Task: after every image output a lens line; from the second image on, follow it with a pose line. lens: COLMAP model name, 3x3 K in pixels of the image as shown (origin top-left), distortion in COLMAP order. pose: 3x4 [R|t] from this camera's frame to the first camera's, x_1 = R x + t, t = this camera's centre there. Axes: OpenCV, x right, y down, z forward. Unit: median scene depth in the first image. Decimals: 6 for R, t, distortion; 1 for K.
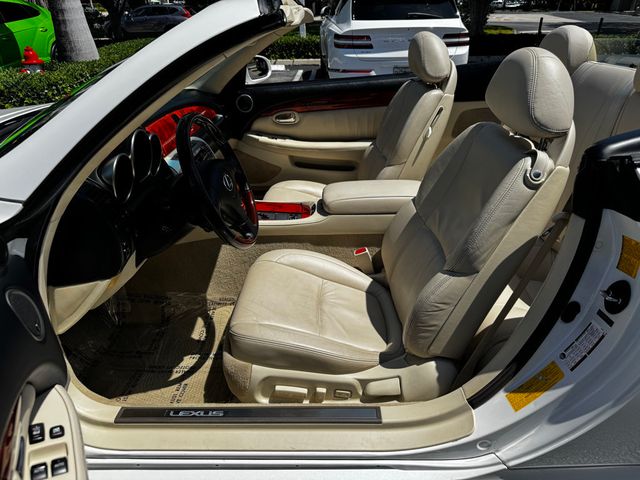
lens RADIAL K [[451.5, 0, 322.0], [0, 451.5, 243.2], [0, 0, 1]] dist [0.000893, -0.013596]
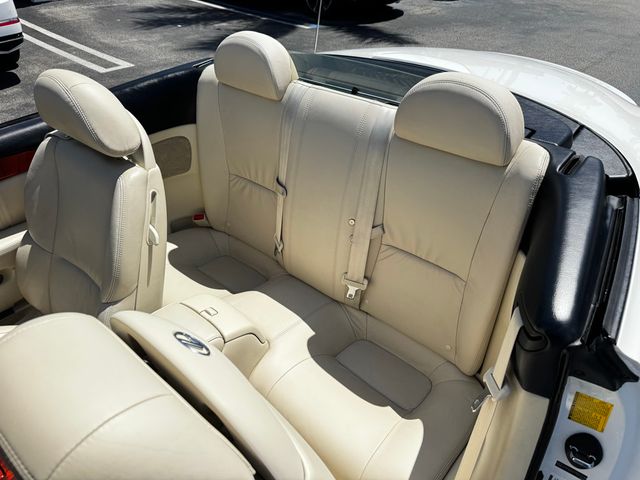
lens RADIAL K [[451.5, 0, 315.2], [0, 451.5, 238.0], [0, 0, 1]] dist [0.000893, -0.013596]
pose [[0.645071, -0.421691, 0.637228, -0.021034], [0.328327, 0.905990, 0.267177, -0.262612], [-0.689989, 0.036871, 0.722881, 0.293874]]
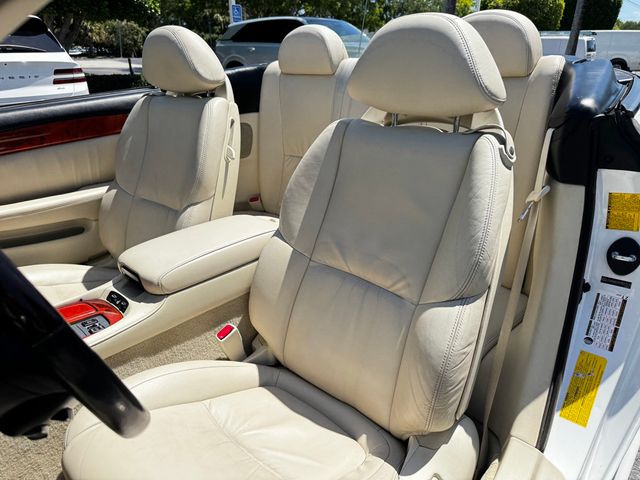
lens RADIAL K [[451.5, 0, 320.9], [0, 451.5, 239.6], [0, 0, 1]] dist [0.000893, -0.013596]
pose [[0.676665, -0.265777, 0.686649, -0.173050], [0.329237, 0.943370, 0.040695, -0.067084], [-0.658580, 0.198533, 0.725849, 0.296129]]
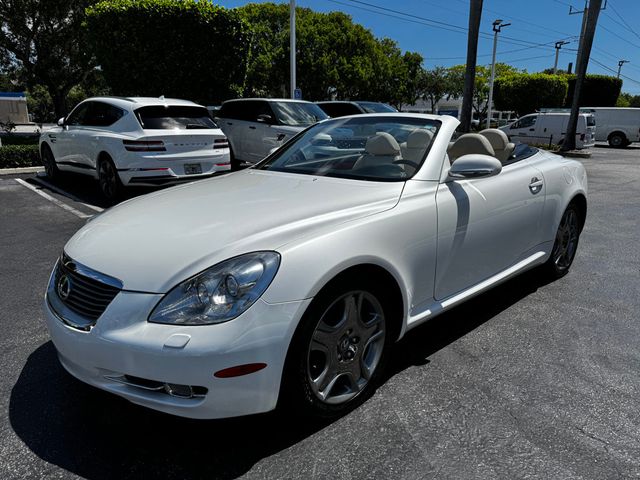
lens RADIAL K [[451.5, 0, 319.8], [0, 451.5, 238.5], [0, 0, 1]] dist [0.000893, -0.013596]
pose [[0.709826, -0.155983, 0.686889, -1.343730], [0.308341, 0.945584, -0.103908, 0.141573], [-0.633303, 0.285553, 0.719296, -0.220918]]
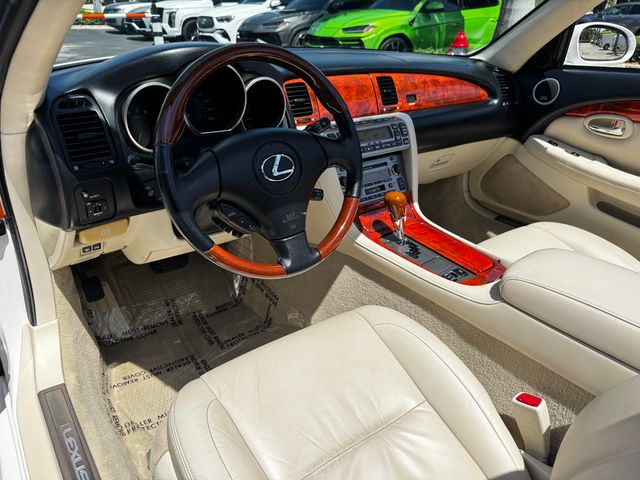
lens RADIAL K [[451.5, 0, 313.9], [0, 451.5, 237.1], [0, 0, 1]] dist [0.000893, -0.013596]
pose [[0.615198, 0.374682, -0.693646, 0.155635], [-0.383418, 0.910978, 0.152021, -0.090256], [0.688856, 0.172433, 0.704091, 0.355840]]
